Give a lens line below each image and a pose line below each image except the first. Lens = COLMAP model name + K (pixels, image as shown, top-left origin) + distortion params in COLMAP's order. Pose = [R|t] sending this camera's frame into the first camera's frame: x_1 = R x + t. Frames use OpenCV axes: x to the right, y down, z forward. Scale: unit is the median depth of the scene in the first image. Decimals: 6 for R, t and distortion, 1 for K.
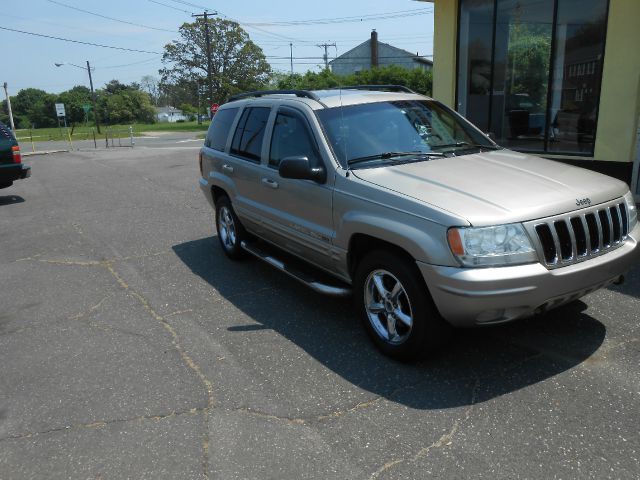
lens RADIAL K [[505.2, 0, 322.8], [0, 505.2, 237.5], [0, 0, 1]] dist [-0.037452, 0.060261]
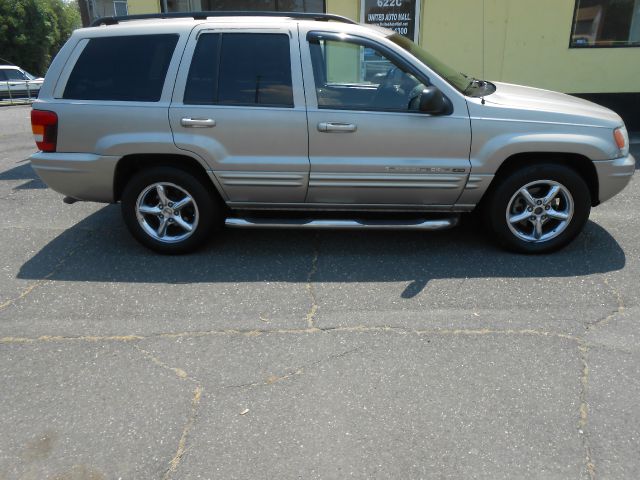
lens RADIAL K [[505.2, 0, 322.8], [0, 505.2, 237.5], [0, 0, 1]] dist [-0.037452, 0.060261]
pose [[0.553934, -0.264707, 0.789359, -0.754317], [0.204072, 0.962356, 0.179513, -0.080191], [-0.807163, 0.061648, 0.587101, 0.505136]]
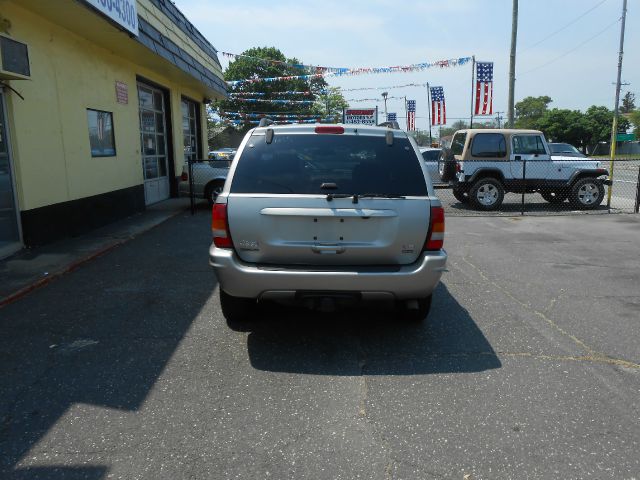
lens RADIAL K [[505.2, 0, 322.8], [0, 505.2, 237.5], [0, 0, 1]] dist [-0.037452, 0.060261]
pose [[-0.858217, -0.039602, 0.511758, -0.567145], [0.174699, 0.914958, 0.363774, -0.499548], [-0.482643, 0.401601, -0.778314, 2.046407]]
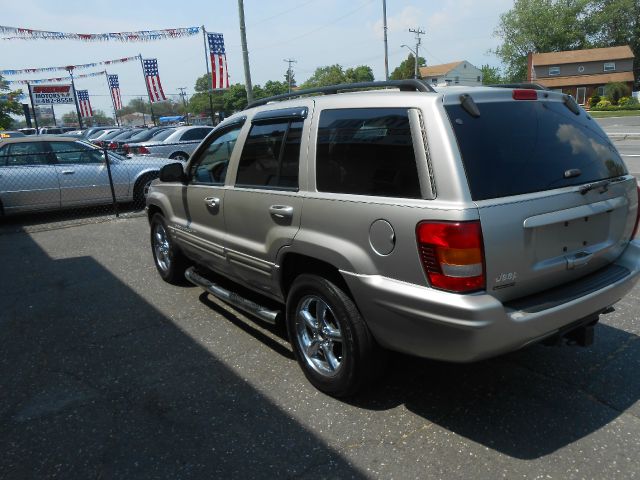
lens RADIAL K [[505.2, 0, 322.8], [0, 505.2, 237.5], [0, 0, 1]] dist [-0.037452, 0.060261]
pose [[-0.992304, 0.113886, -0.048606, 0.114819], [0.076876, 0.874342, 0.479183, -0.509935], [0.097070, 0.471758, -0.876368, 1.895616]]
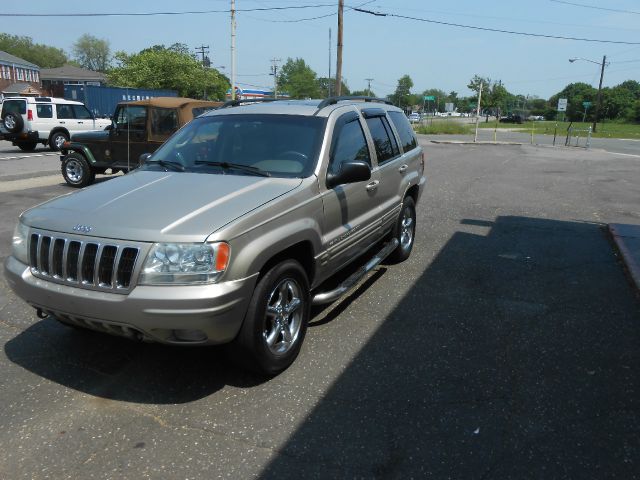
lens RADIAL K [[505.2, 0, 322.8], [0, 505.2, 237.5], [0, 0, 1]] dist [-0.037452, 0.060261]
pose [[0.551750, 0.258482, -0.792943, 0.970937], [-0.249854, 0.958322, 0.138537, -0.191652], [0.795704, 0.121683, 0.593337, 0.501158]]
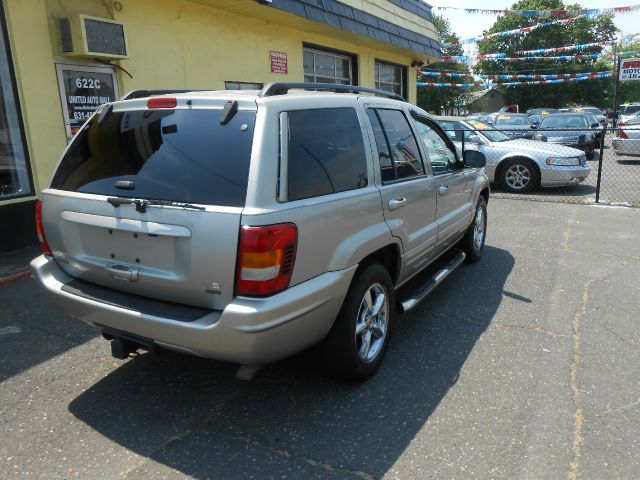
lens RADIAL K [[505.2, 0, 322.8], [0, 505.2, 237.5], [0, 0, 1]] dist [-0.037452, 0.060261]
pose [[-0.485654, -0.143082, 0.862362, -0.753766], [0.275013, 0.911412, 0.306099, -0.347021], [-0.829764, 0.385818, -0.403281, 1.481130]]
